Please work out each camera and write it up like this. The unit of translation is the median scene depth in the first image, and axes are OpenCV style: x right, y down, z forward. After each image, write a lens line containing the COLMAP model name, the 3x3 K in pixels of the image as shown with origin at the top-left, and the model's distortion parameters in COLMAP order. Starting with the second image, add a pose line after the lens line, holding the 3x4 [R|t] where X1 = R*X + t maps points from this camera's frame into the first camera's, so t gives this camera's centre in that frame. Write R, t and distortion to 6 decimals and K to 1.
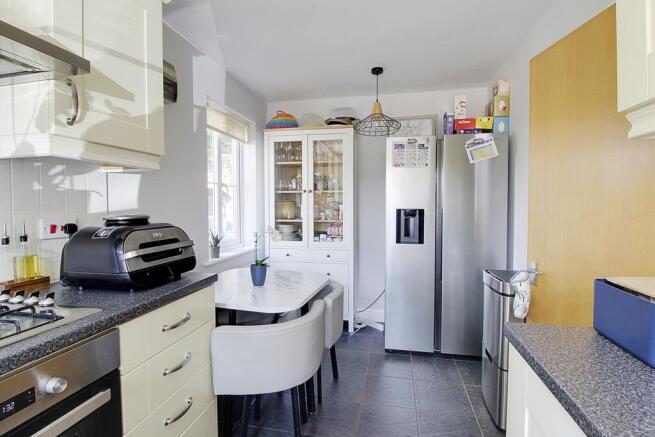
lens RADIAL K [[306.7, 0, 328.2], [0, 306.7, 215.8], [0, 0, 1]] dist [-0.021521, -0.004623]
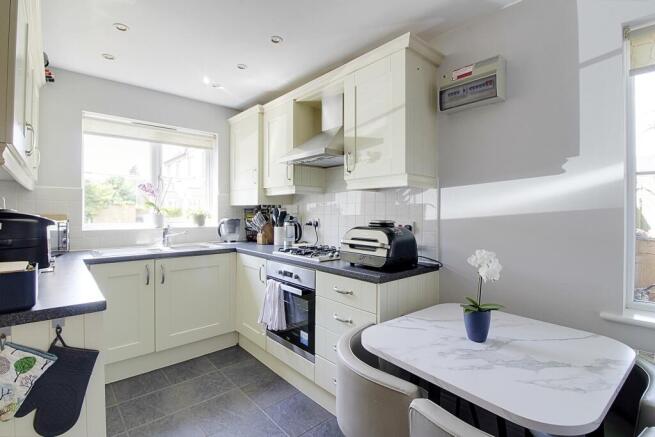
lens RADIAL K [[306.7, 0, 327.3], [0, 306.7, 213.5], [0, 0, 1]] dist [-0.021521, -0.004623]
pose [[-0.582225, 0.000777, -0.813027, 0.701663], [-0.041008, 0.998699, 0.030321, -0.069292], [0.811993, 0.050994, -0.581435, 1.611844]]
